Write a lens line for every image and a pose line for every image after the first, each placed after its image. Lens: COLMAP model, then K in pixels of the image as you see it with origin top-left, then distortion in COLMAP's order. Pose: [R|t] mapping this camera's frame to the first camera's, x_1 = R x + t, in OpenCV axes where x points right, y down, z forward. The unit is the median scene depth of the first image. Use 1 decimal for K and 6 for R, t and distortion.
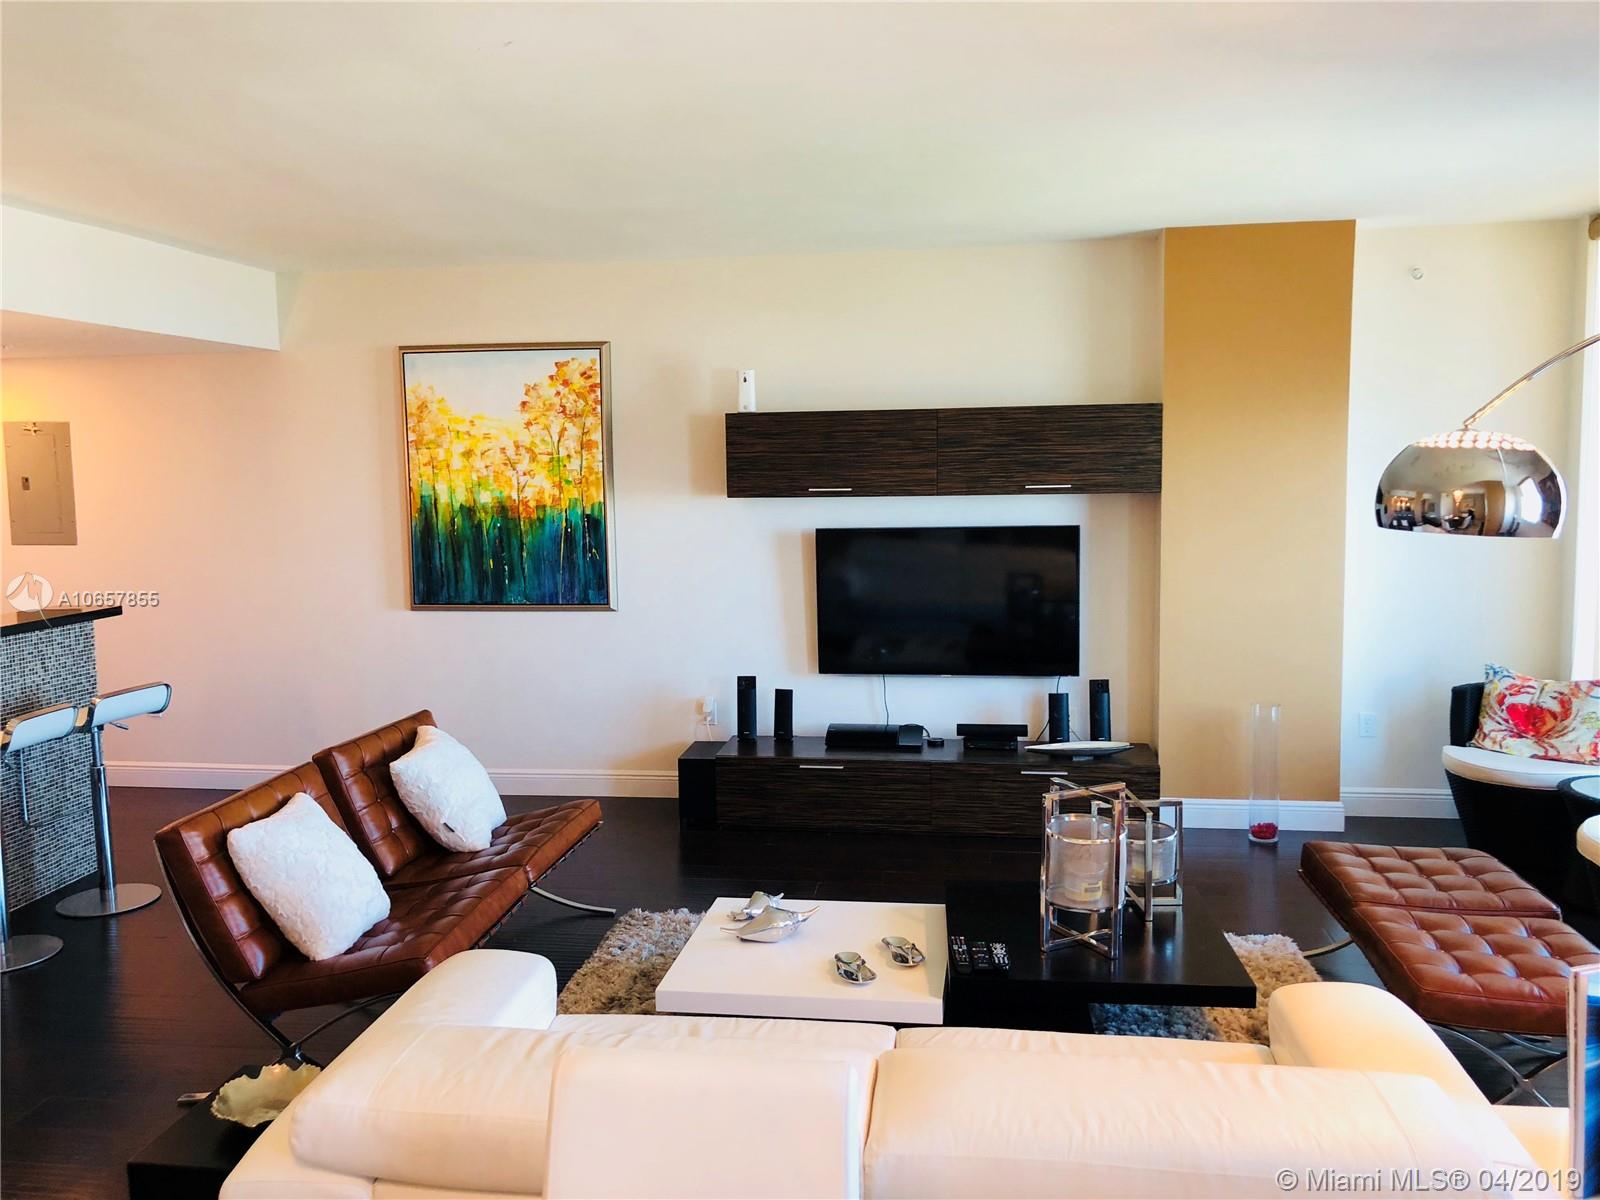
lens RADIAL K [[1320.0, 0, 785.2], [0, 1320.0, 600.7], [0, 0, 1]] dist [0.023080, -0.014264]
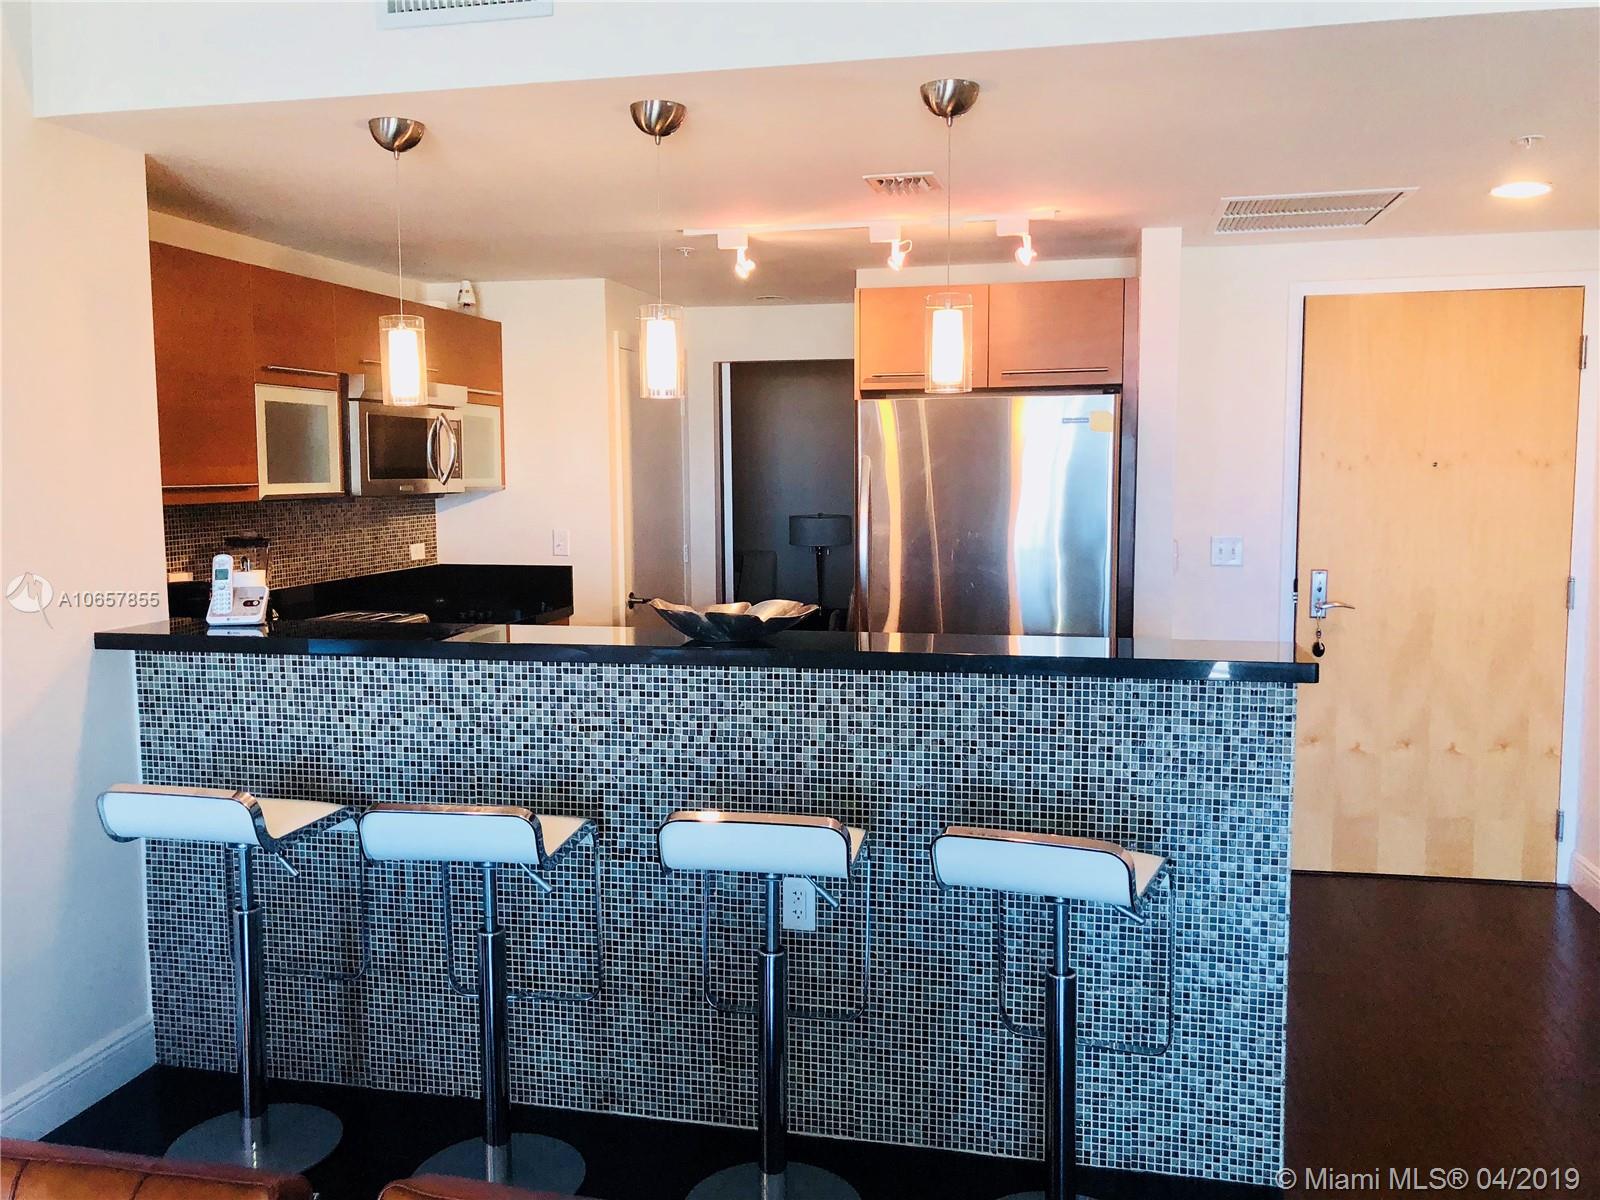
lens RADIAL K [[1320.0, 0, 806.2], [0, 1320.0, 573.7], [0, 0, 1]] dist [0.023080, -0.014264]
pose [[-0.075758, 0.100722, -0.992026, -0.038292], [-0.098883, 0.989222, 0.107989, -0.053284], [0.992211, 0.106275, -0.064982, 0.781416]]
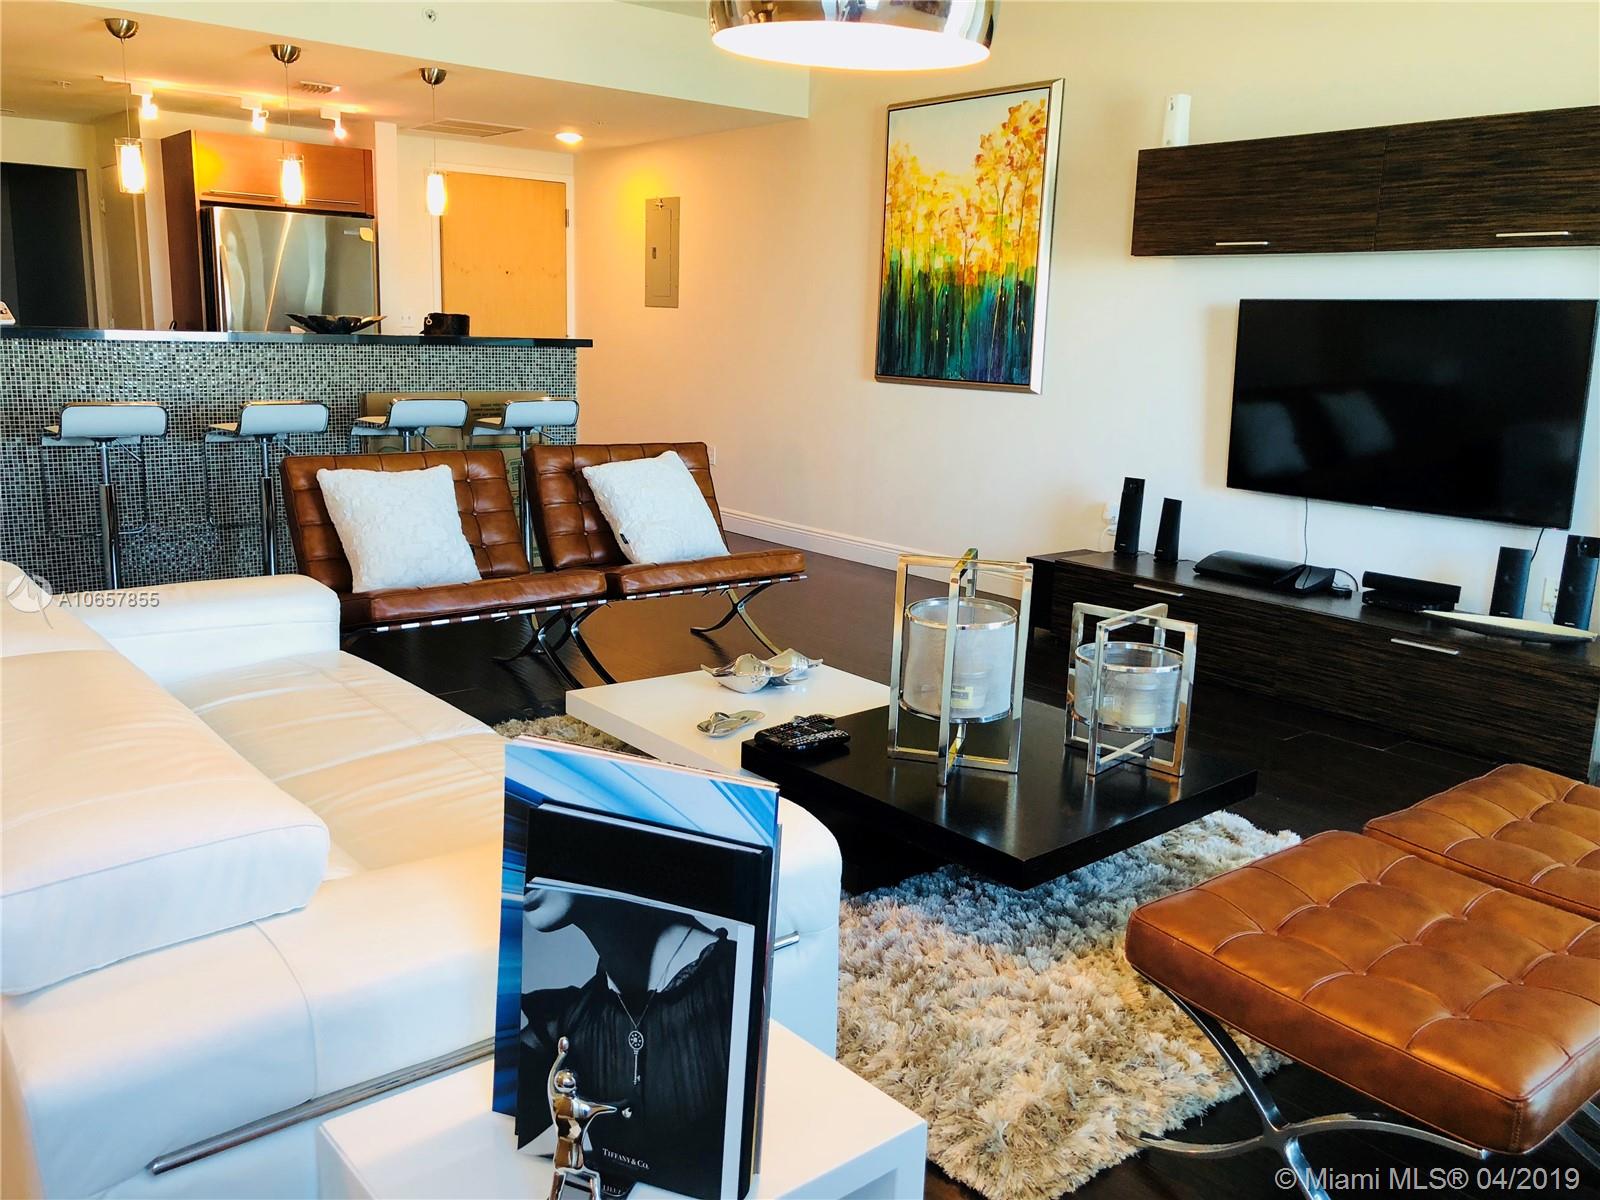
lens RADIAL K [[1320.0, 0, 789.0], [0, 1320.0, 598.3], [0, 0, 1]] dist [0.023080, -0.014264]
pose [[0.730903, 0.176307, -0.659315, 0.388623], [-0.115080, 0.984061, 0.135572, 0.045583], [0.672709, -0.023216, 0.739543, 0.236575]]
